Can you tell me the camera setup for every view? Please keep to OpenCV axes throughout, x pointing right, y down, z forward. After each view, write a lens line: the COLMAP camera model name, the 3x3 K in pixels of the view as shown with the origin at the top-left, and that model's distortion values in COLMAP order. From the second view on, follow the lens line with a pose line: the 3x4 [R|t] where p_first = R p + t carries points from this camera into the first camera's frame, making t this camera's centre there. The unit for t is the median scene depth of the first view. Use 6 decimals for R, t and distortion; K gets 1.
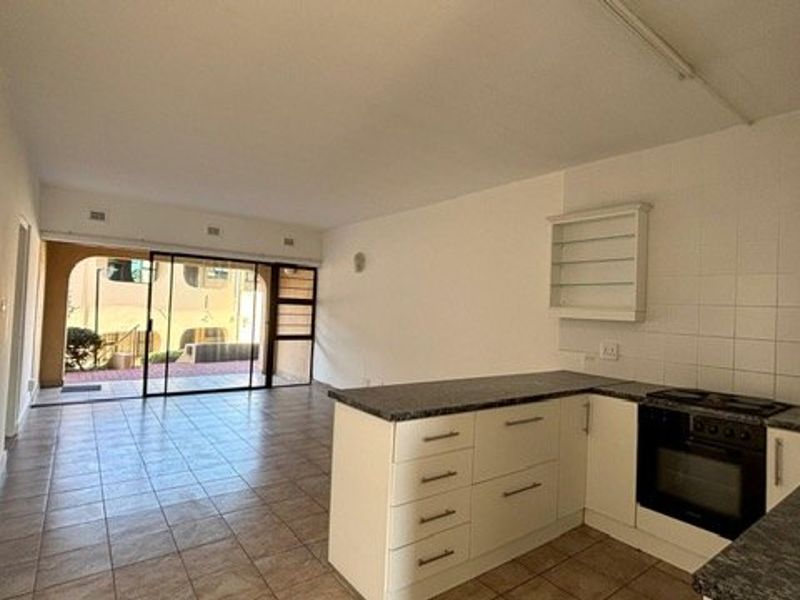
lens RADIAL K [[419.0, 0, 401.5], [0, 419.0, 303.0], [0, 0, 1]] dist [0.007210, -0.003439]
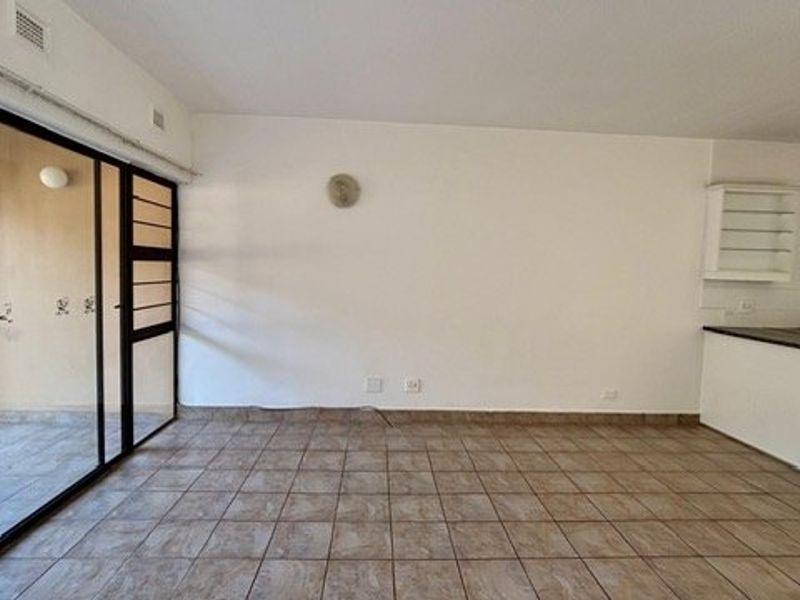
lens RADIAL K [[435.2, 0, 398.0], [0, 435.2, 298.4], [0, 0, 1]] dist [-0.007490, 0.001415]
pose [[0.567574, -0.082807, 0.819148, -1.427982], [-0.017951, 0.993448, 0.112864, -0.038415], [-0.823127, -0.078763, 0.562369, 1.469353]]
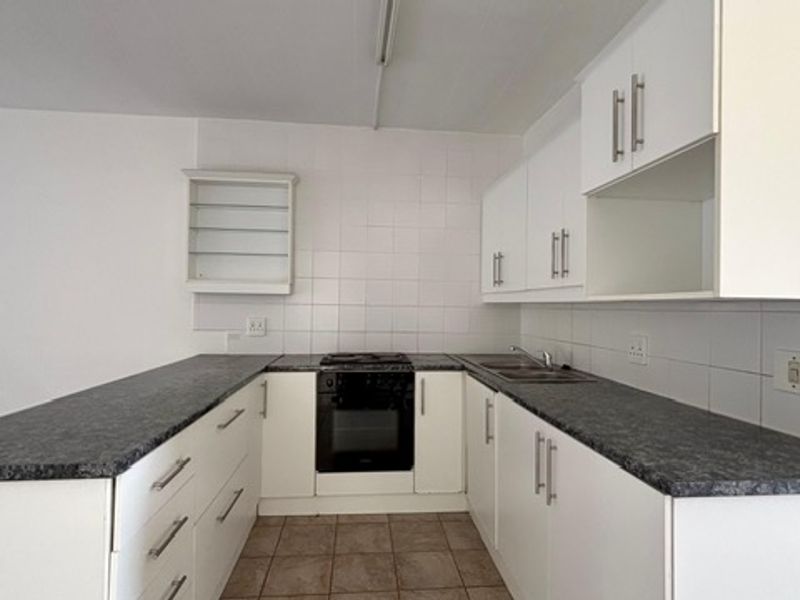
lens RADIAL K [[435.2, 0, 403.9], [0, 435.2, 294.1], [0, 0, 1]] dist [-0.007490, 0.001415]
pose [[0.529477, -0.016217, 0.848169, -0.203618], [-0.004699, 0.999746, 0.022048, 0.024587], [-0.848311, -0.015660, 0.529266, 0.263949]]
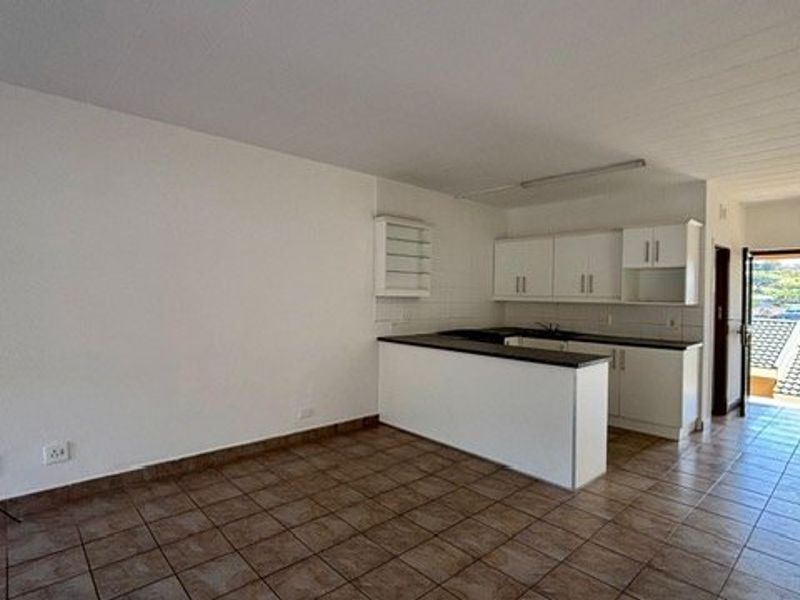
lens RADIAL K [[435.2, 0, 400.9], [0, 435.2, 298.8], [0, 0, 1]] dist [-0.007490, 0.001415]
pose [[-0.088477, -0.057768, 0.994402, -1.315787], [-0.034388, 0.997899, 0.054911, -0.043602], [-0.995484, -0.029337, -0.090278, 1.506479]]
